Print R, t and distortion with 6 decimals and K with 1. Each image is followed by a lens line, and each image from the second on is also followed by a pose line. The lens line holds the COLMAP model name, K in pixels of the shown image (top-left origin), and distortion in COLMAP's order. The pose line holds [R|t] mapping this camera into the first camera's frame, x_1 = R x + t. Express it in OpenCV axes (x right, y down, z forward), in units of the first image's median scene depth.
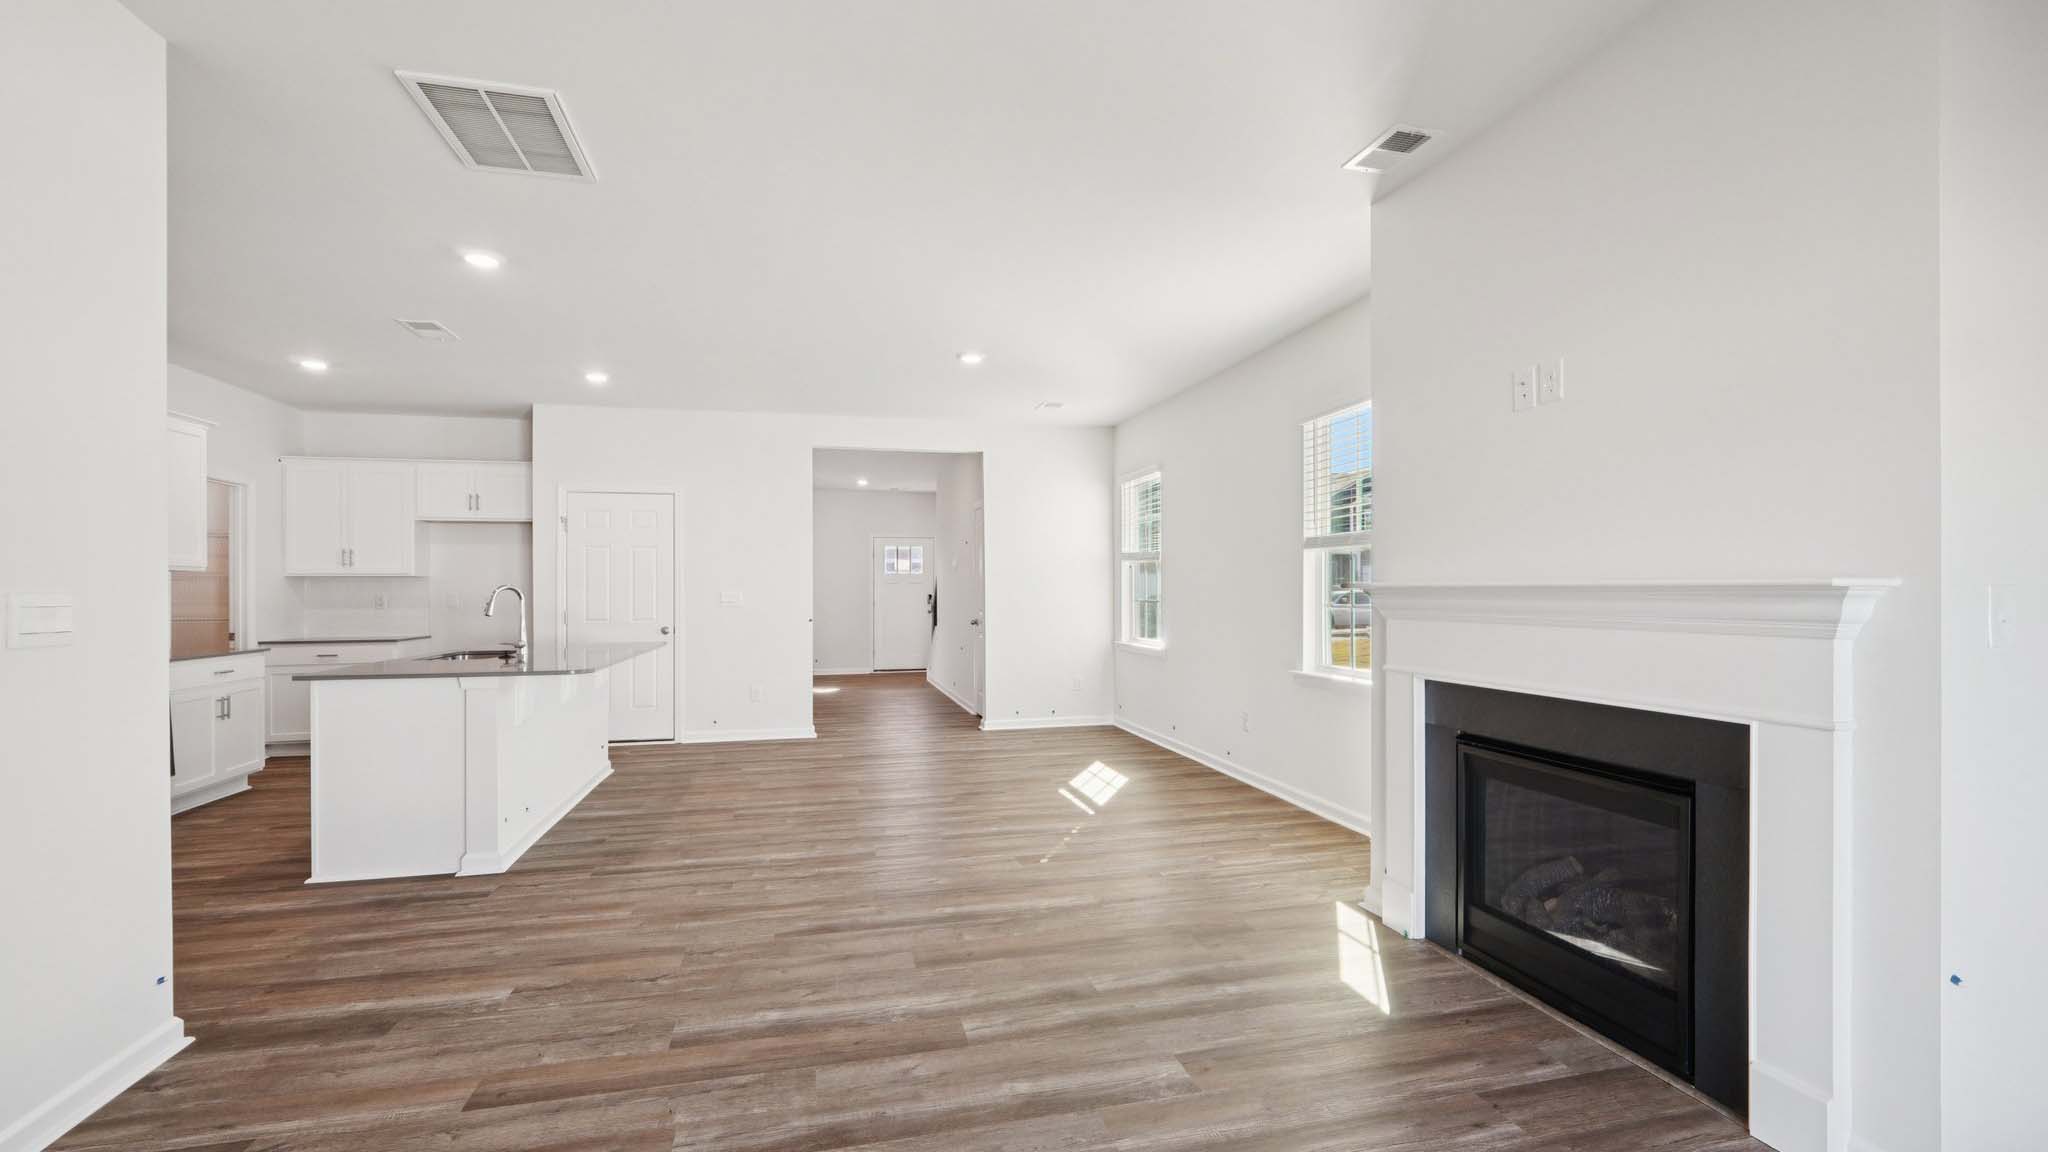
lens RADIAL K [[856.4, 0, 1033.3], [0, 856.4, 596.4], [0, 0, 1]] dist [-0.013558, -0.000153]
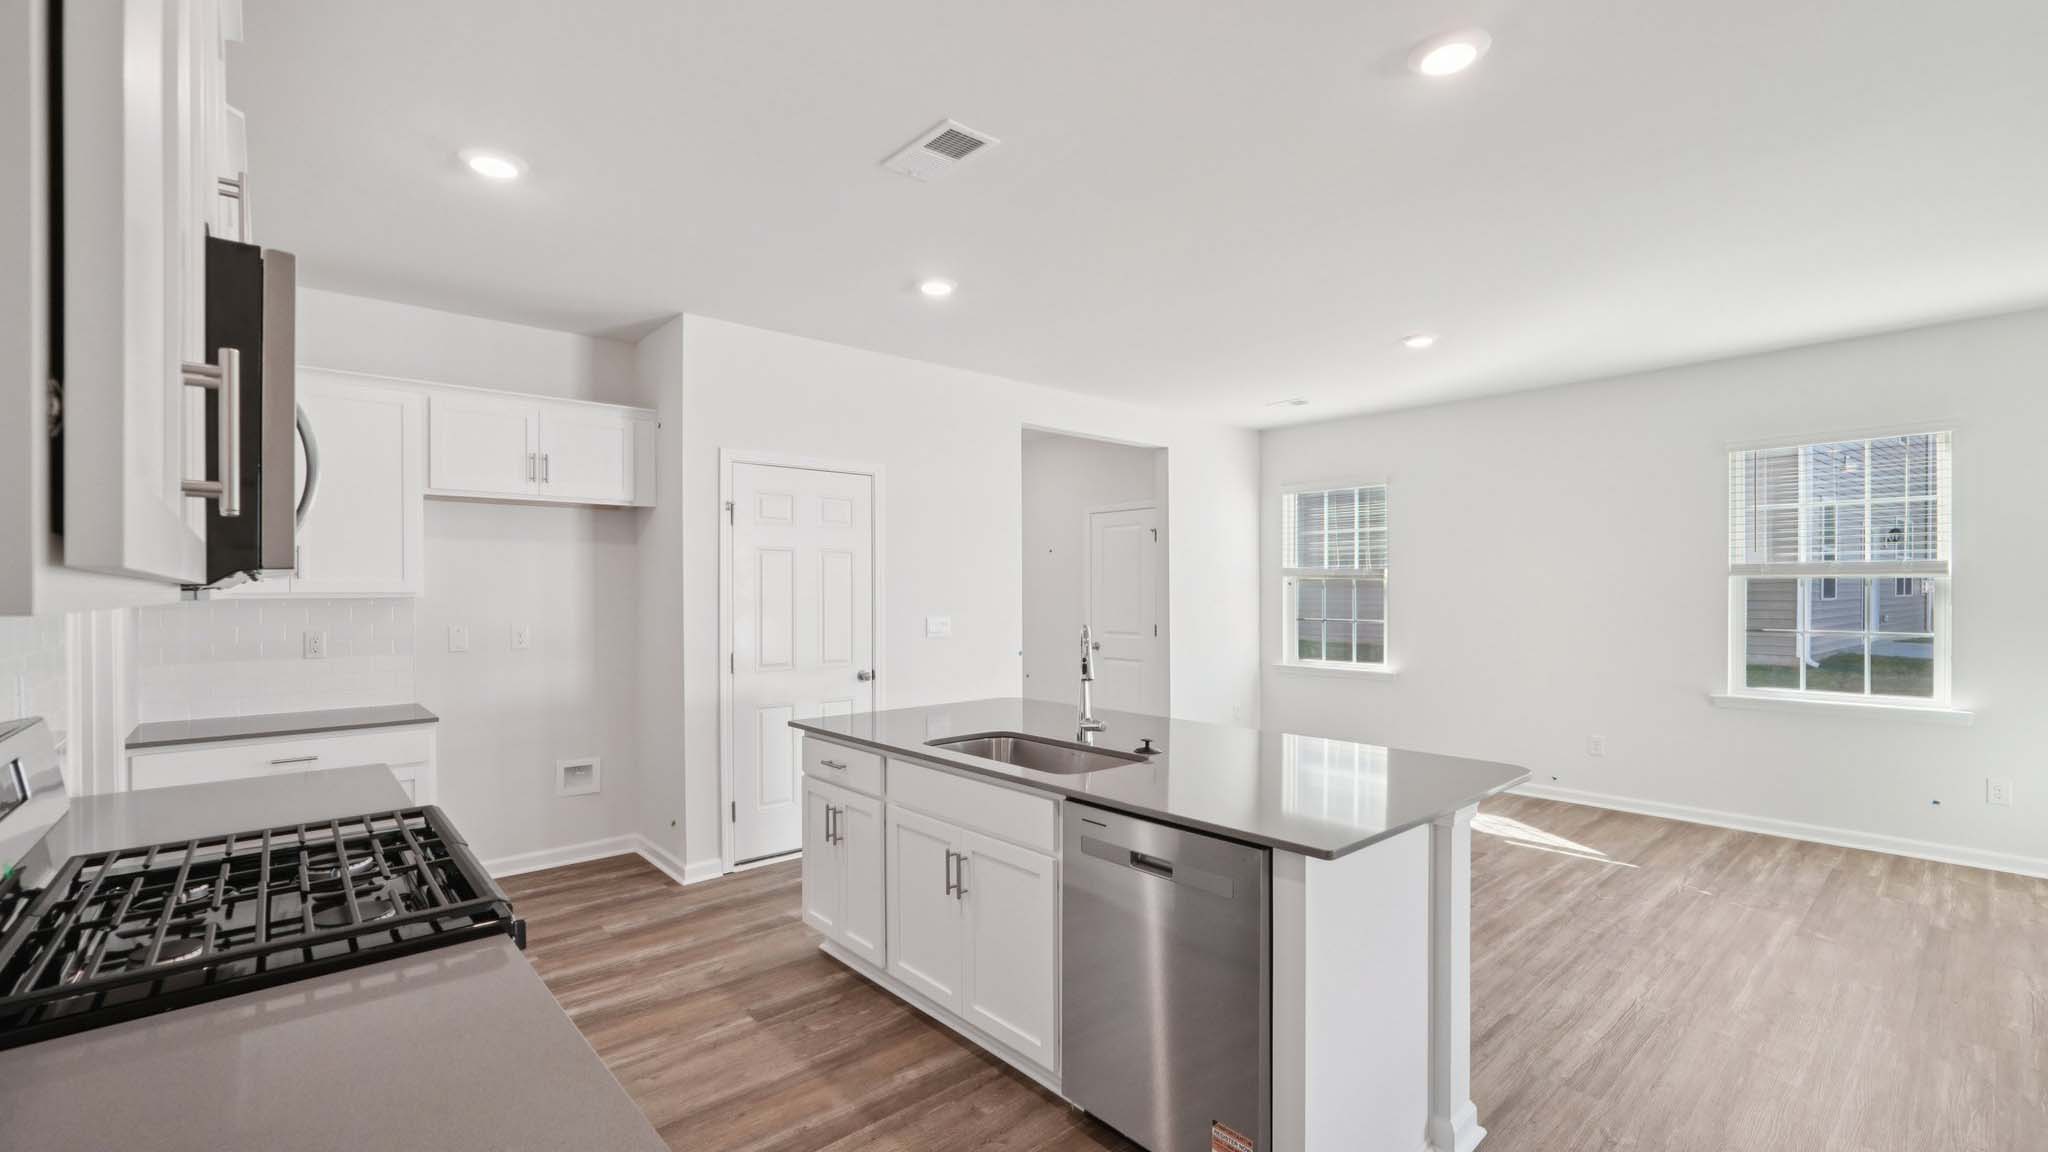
lens RADIAL K [[856.4, 0, 1033.3], [0, 856.4, 596.4], [0, 0, 1]] dist [-0.013558, -0.000153]
pose [[0.889767, -0.001796, 0.456412, -0.622735], [0.002918, 0.999994, -0.001753, -0.021976], [-0.456406, 0.002892, 0.889767, 0.337267]]
